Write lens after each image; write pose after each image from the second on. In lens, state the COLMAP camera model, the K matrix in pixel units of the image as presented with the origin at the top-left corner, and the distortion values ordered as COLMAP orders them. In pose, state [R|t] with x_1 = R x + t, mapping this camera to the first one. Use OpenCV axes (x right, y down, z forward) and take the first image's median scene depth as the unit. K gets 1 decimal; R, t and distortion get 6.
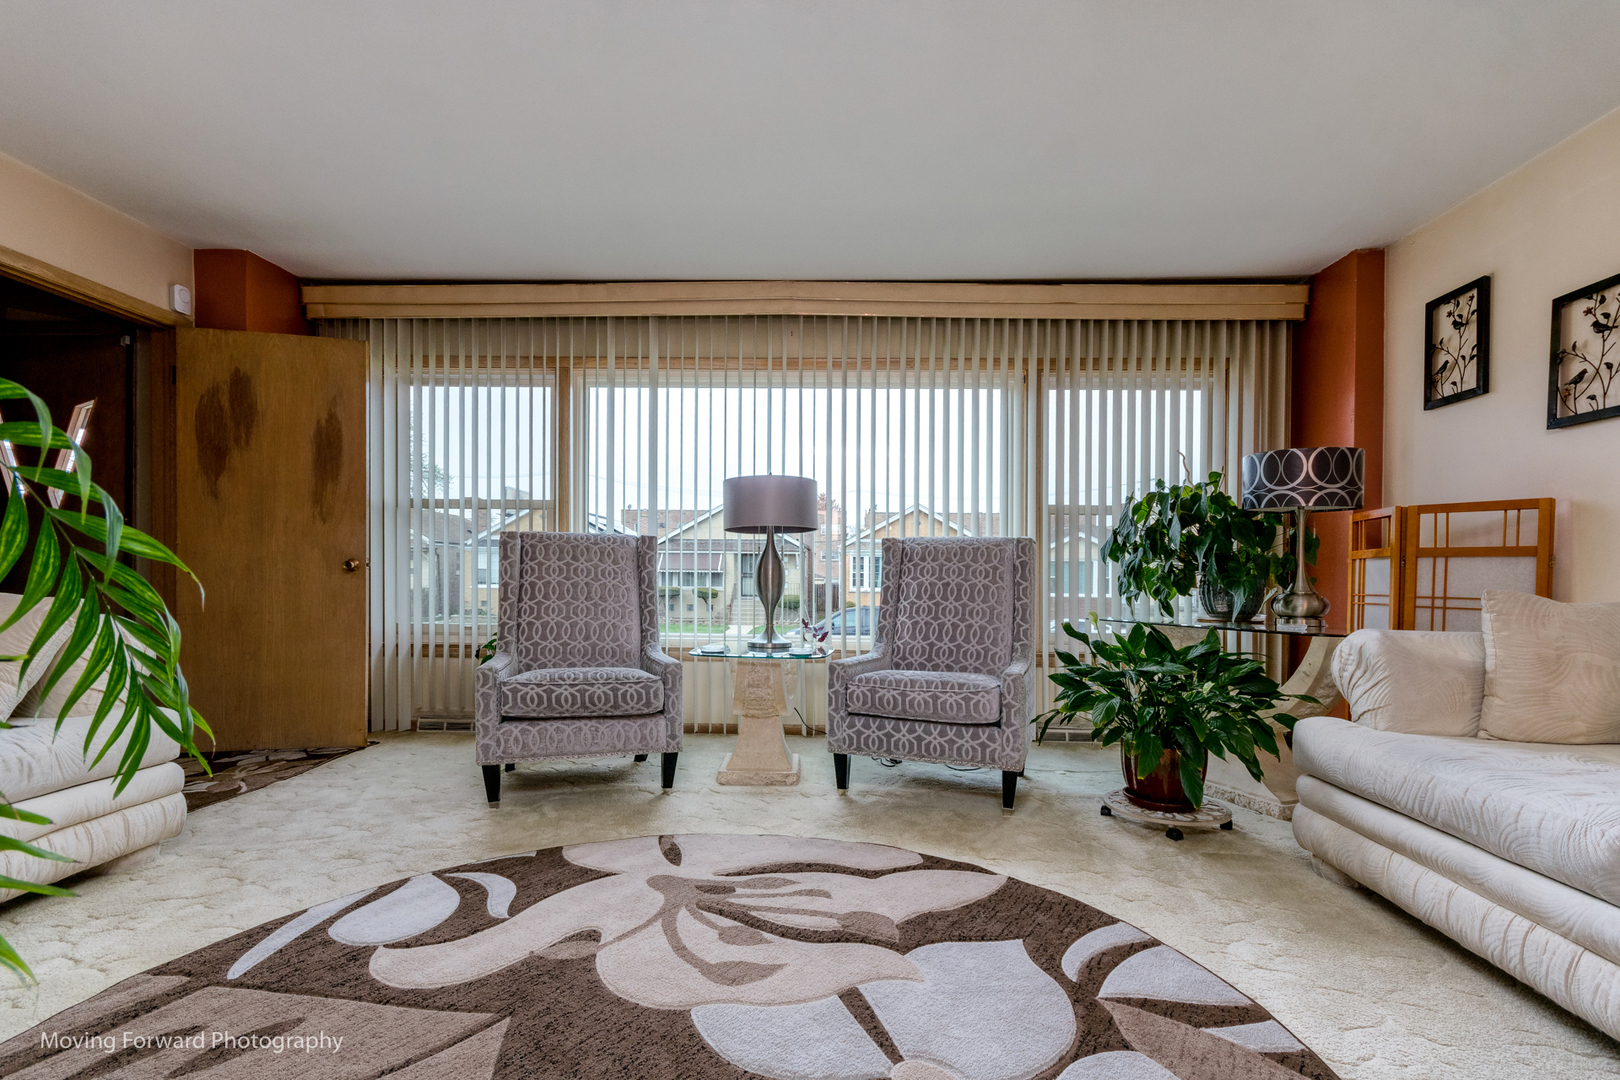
lens RADIAL K [[745.4, 0, 810.5], [0, 745.4, 600.4], [0, 0, 1]] dist [0.019835, -0.000449]
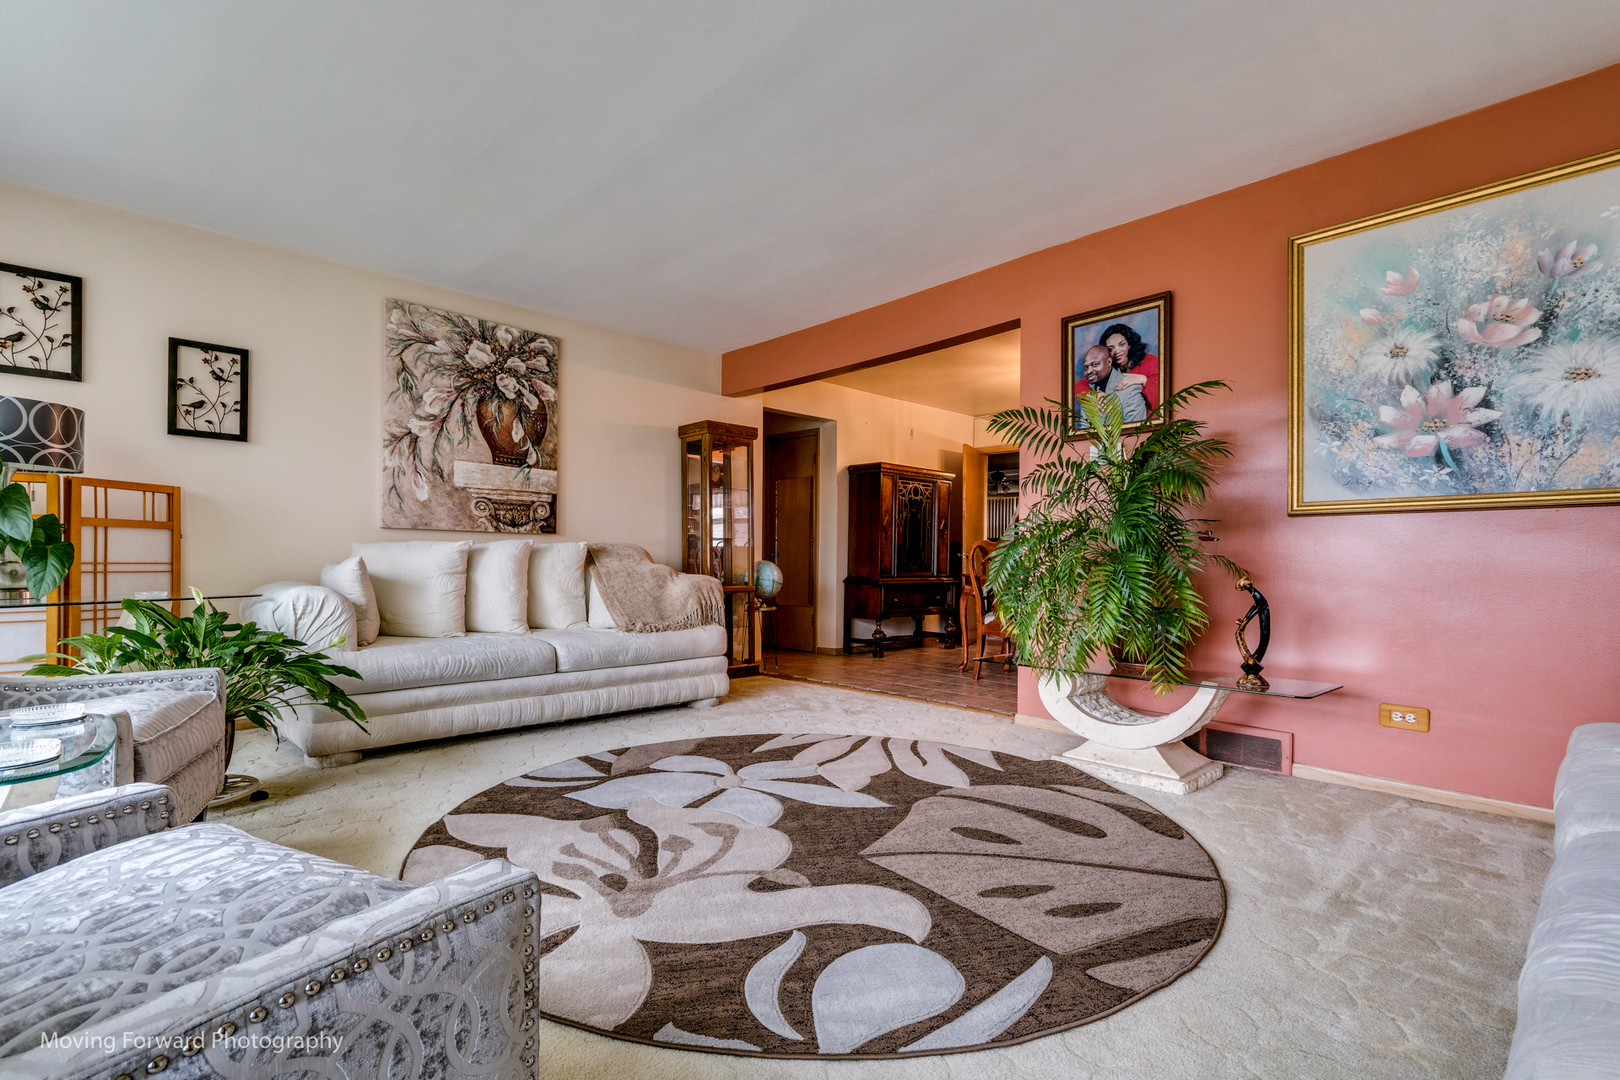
lens RADIAL K [[745.4, 0, 808.4], [0, 745.4, 543.0], [0, 0, 1]] dist [0.019835, -0.000449]
pose [[-0.713519, 0.002126, 0.700632, -0.868088], [0.009994, 0.999925, 0.007144, -0.038808], [-0.700564, 0.012099, -0.713487, 1.351125]]
